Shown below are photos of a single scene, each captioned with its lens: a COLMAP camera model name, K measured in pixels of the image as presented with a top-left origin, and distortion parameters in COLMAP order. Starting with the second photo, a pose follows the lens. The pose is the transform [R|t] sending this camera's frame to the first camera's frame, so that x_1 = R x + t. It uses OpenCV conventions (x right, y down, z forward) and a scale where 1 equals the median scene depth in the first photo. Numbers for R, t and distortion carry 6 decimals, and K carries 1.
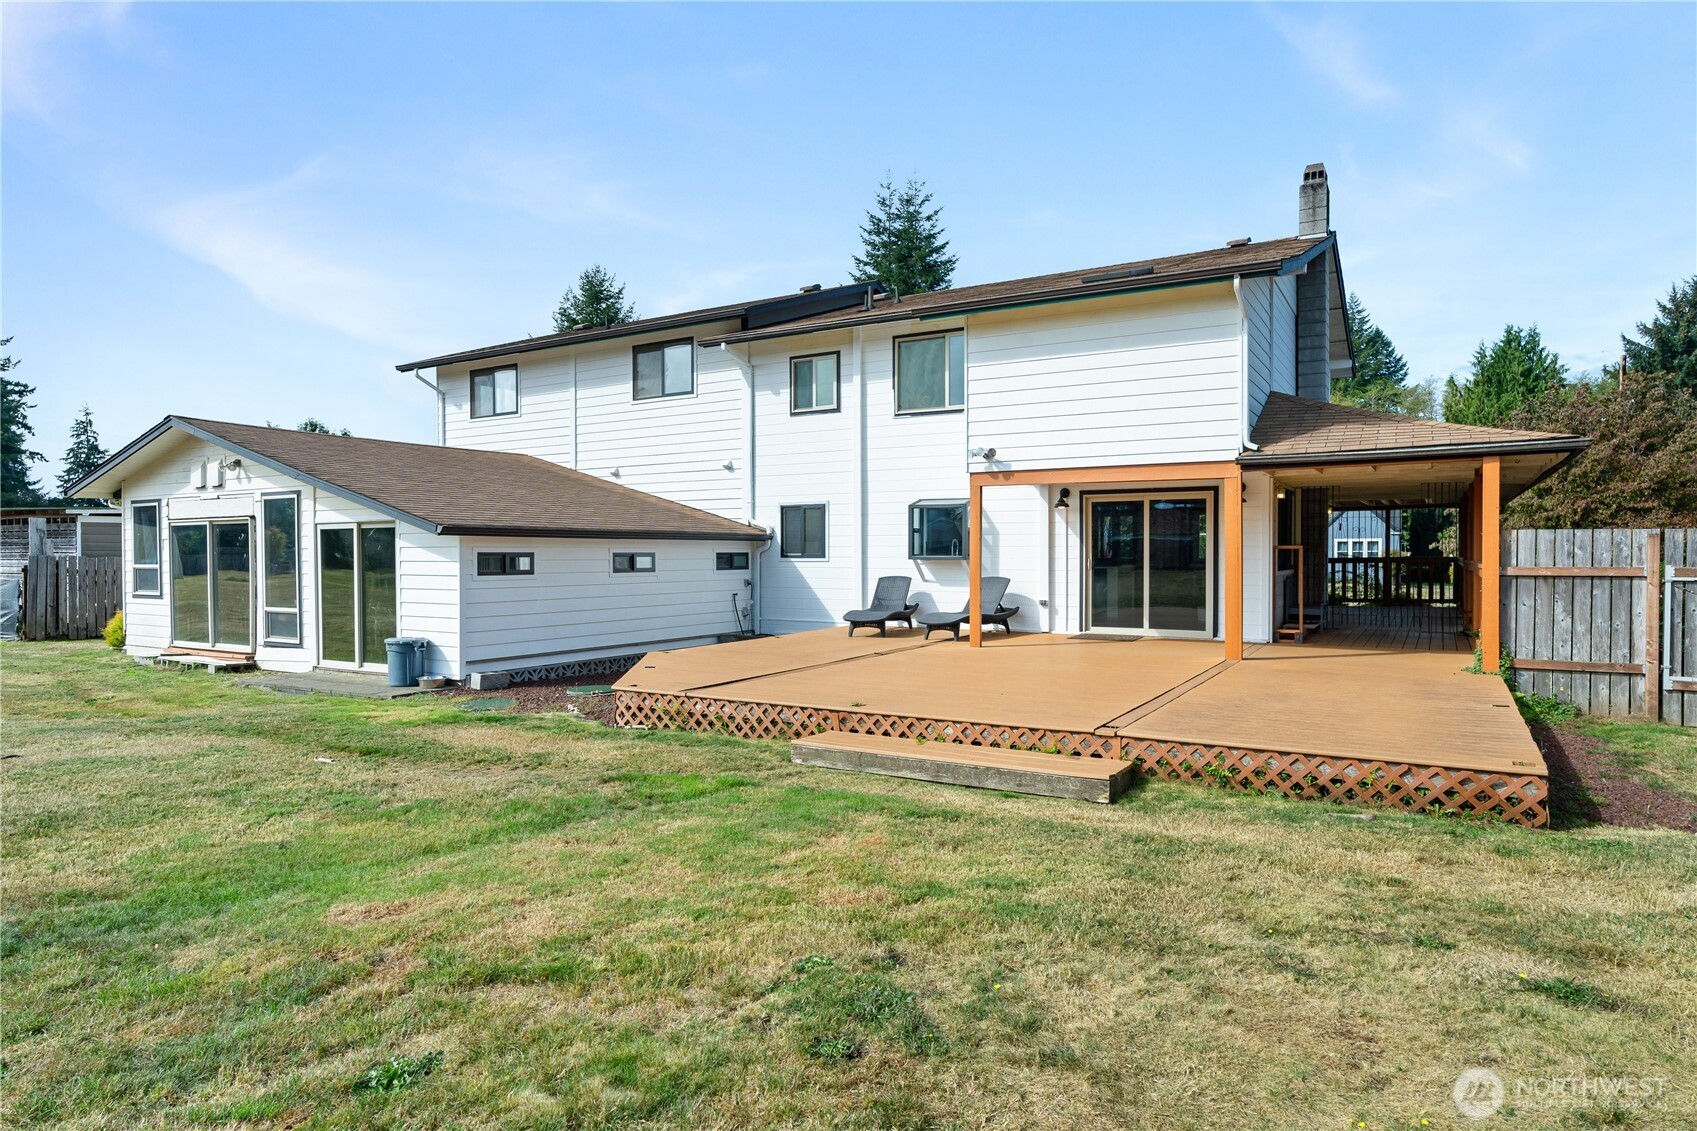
lens RADIAL K [[1021.9, 0, 847.3], [0, 1021.9, 557.5], [0, 0, 1]] dist [-0.007762, -0.000904]
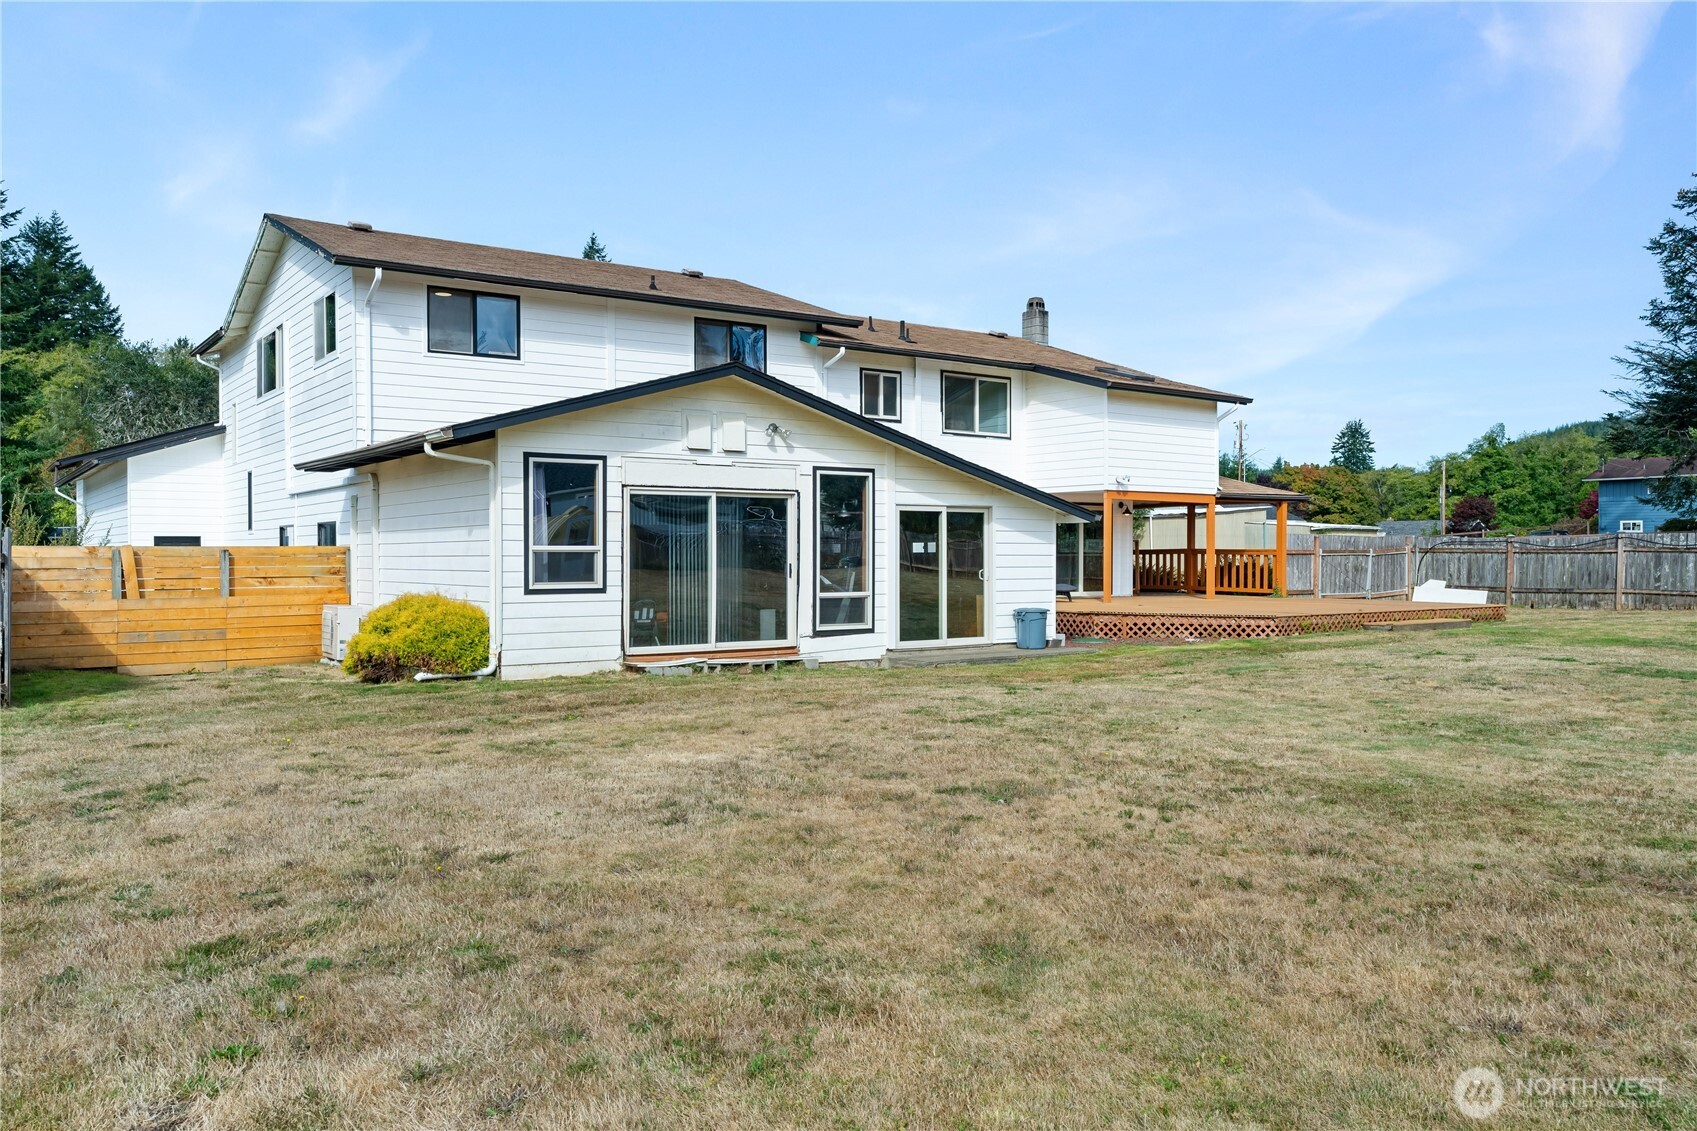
lens RADIAL K [[1300.5, 0, 847.4], [0, 1300.5, 567.0], [0, 0, 1]] dist [-0.017365, -0.002965]
pose [[0.414777, 0.001171, 0.909922, -1.610159], [0.013827, 0.999876, -0.007590, 0.035084], [-0.909818, 0.015730, 0.414709, 0.498934]]
